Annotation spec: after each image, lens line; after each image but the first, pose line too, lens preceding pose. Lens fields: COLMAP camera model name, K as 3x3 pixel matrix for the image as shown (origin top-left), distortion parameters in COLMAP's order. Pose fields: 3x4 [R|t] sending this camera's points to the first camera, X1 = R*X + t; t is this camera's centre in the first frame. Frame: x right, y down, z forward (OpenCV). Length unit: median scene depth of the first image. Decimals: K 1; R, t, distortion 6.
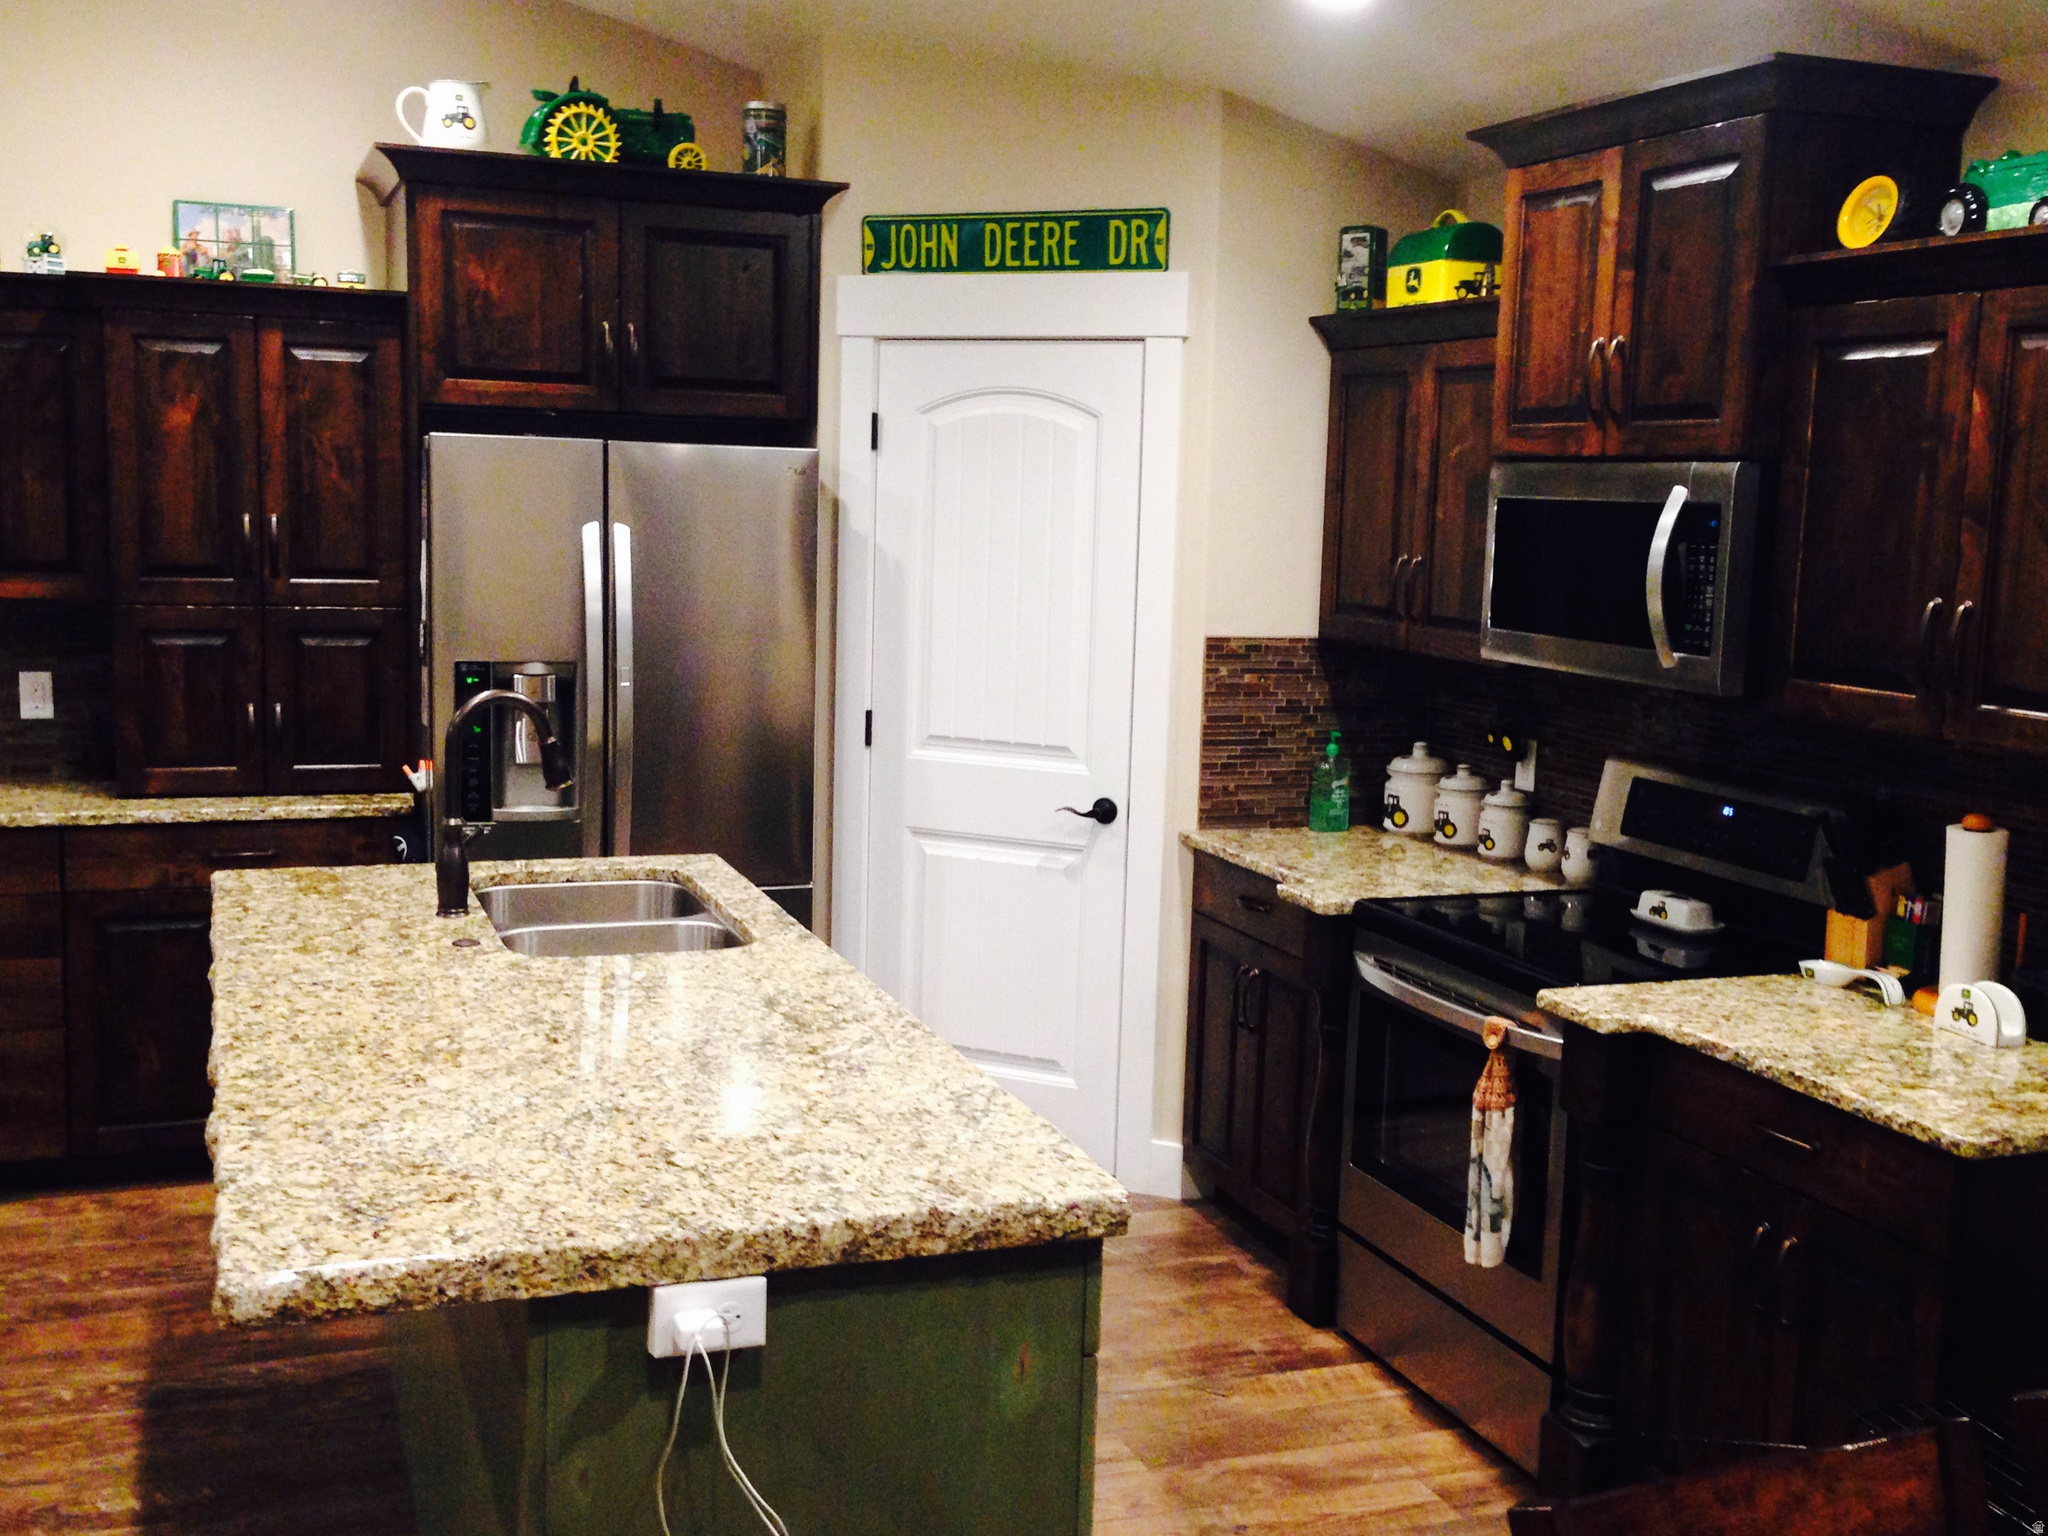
lens RADIAL K [[2139.5, 0, 1024.0], [0, 2139.5, 768.0], [0, 0, 1]] dist [0.095345, -0.108325]
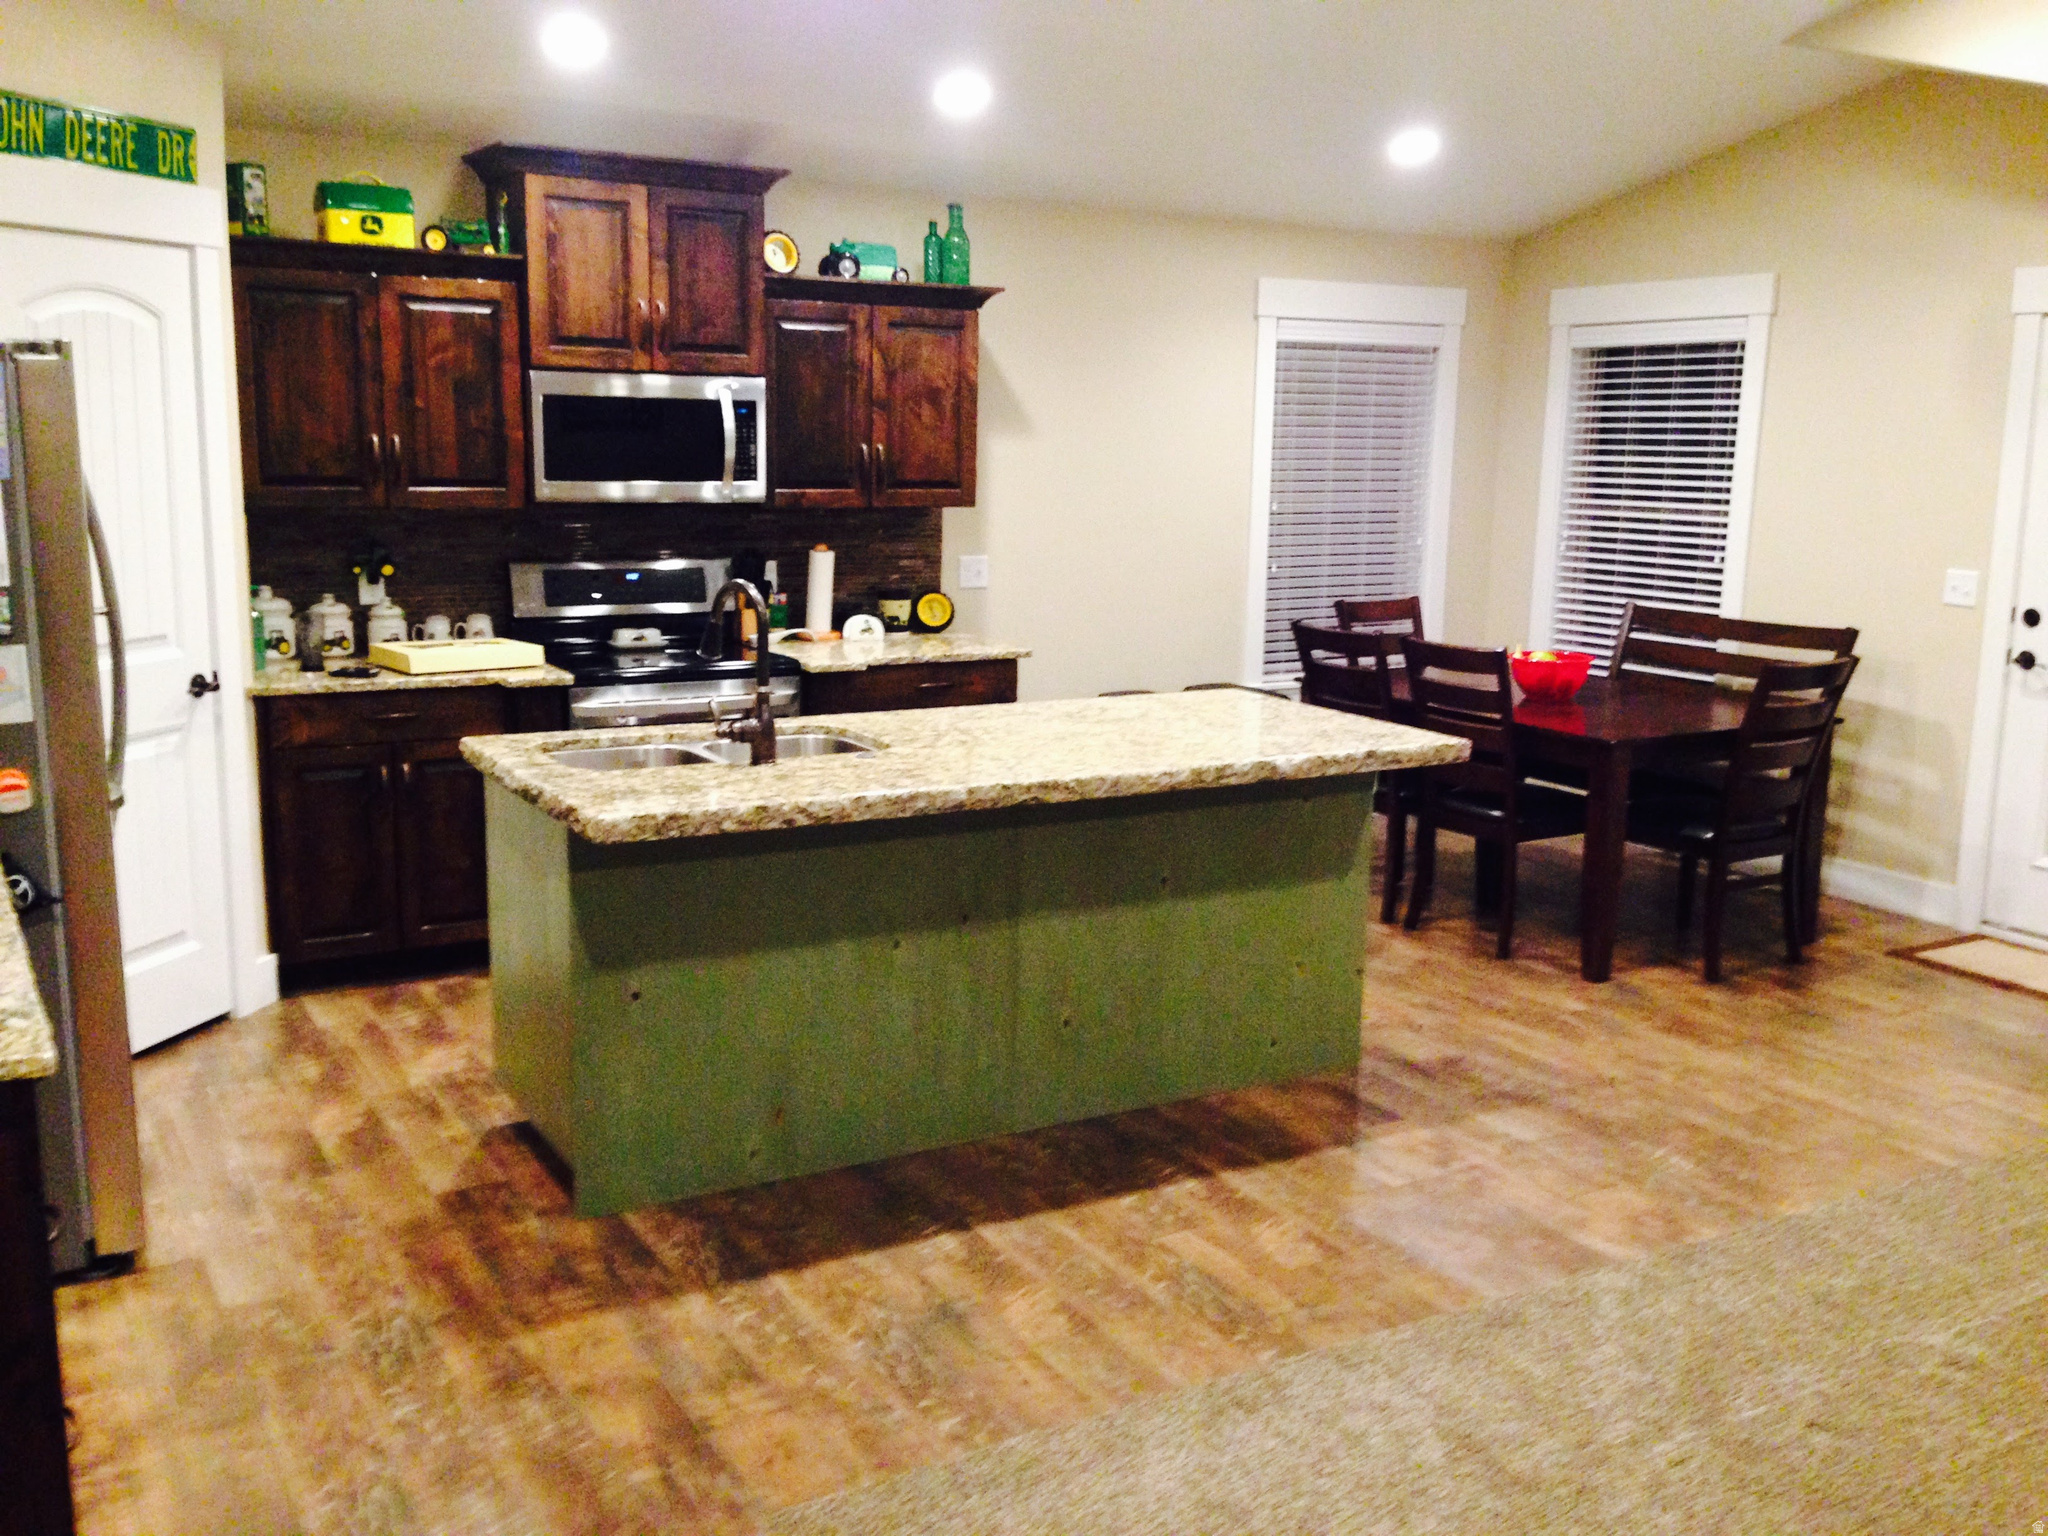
lens RADIAL K [[1891.7, 0, 1024.0], [0, 1891.7, 768.0], [0, 0, 1]] dist [0.091004, -0.182322]
pose [[-0.168761, -0.215408, 0.961831, -1.008973], [0.101581, 0.966830, 0.234351, -0.128419], [-0.980408, 0.137254, -0.141282, 0.759676]]
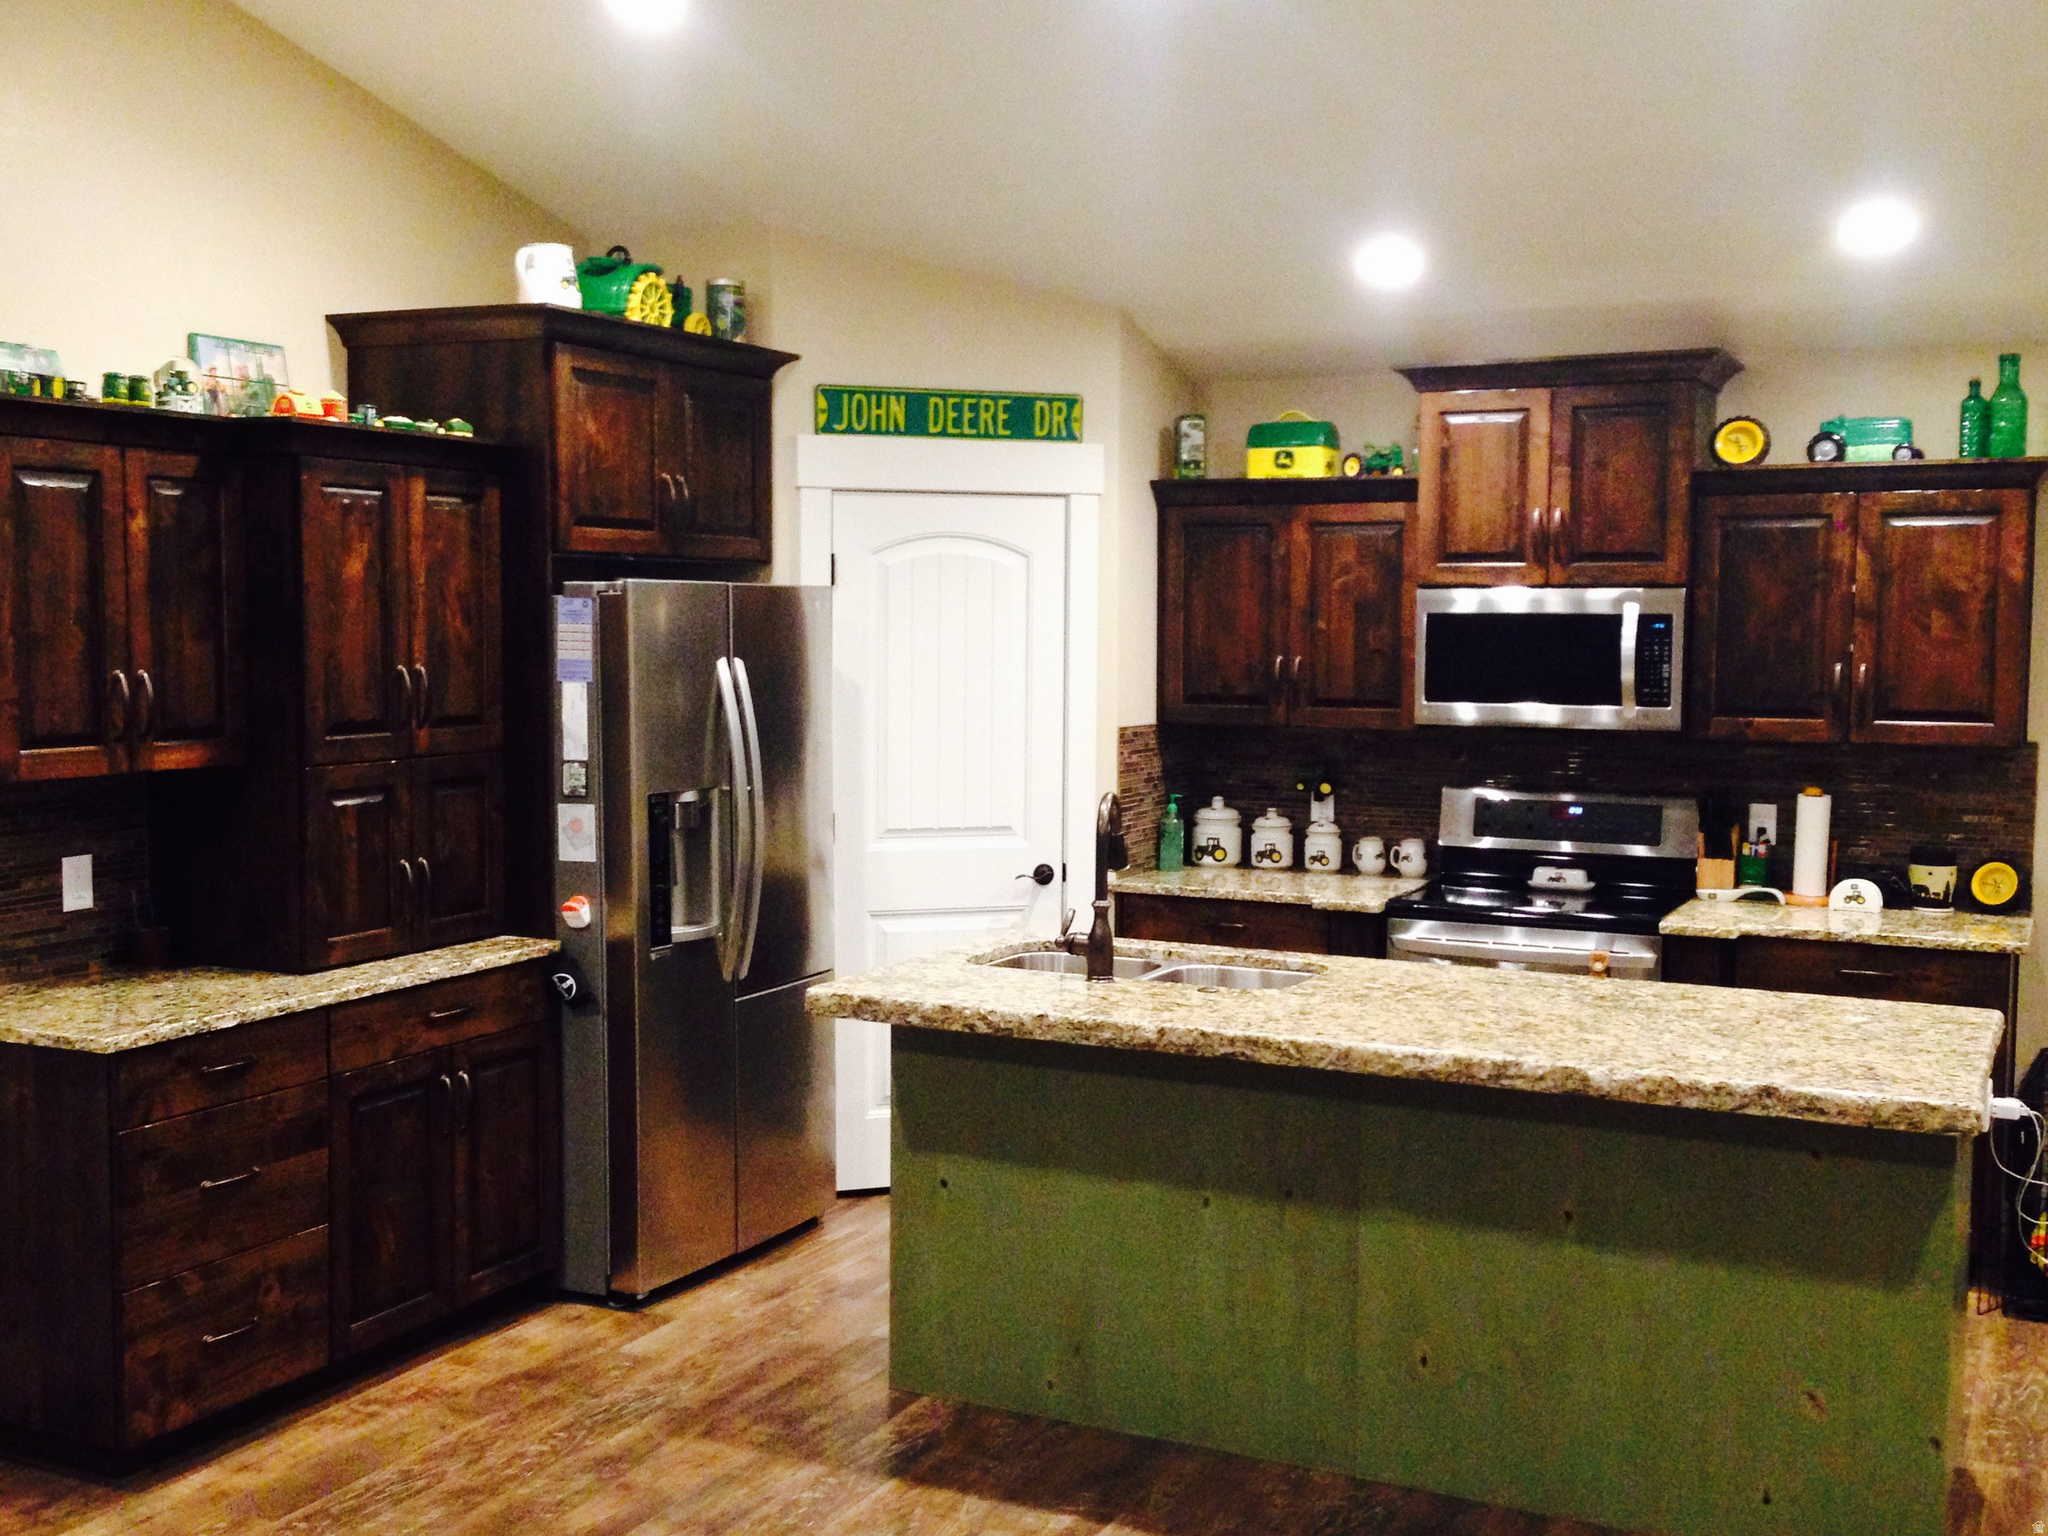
lens RADIAL K [[2139.5, 0, 1024.0], [0, 2139.5, 768.0], [0, 0, 1]] dist [0.095345, -0.108325]
pose [[0.731703, -0.075757, 0.677401, -0.828273], [0.107579, 0.994184, -0.005018, -0.036948], [-0.673081, 0.076545, 0.735597, 0.103334]]
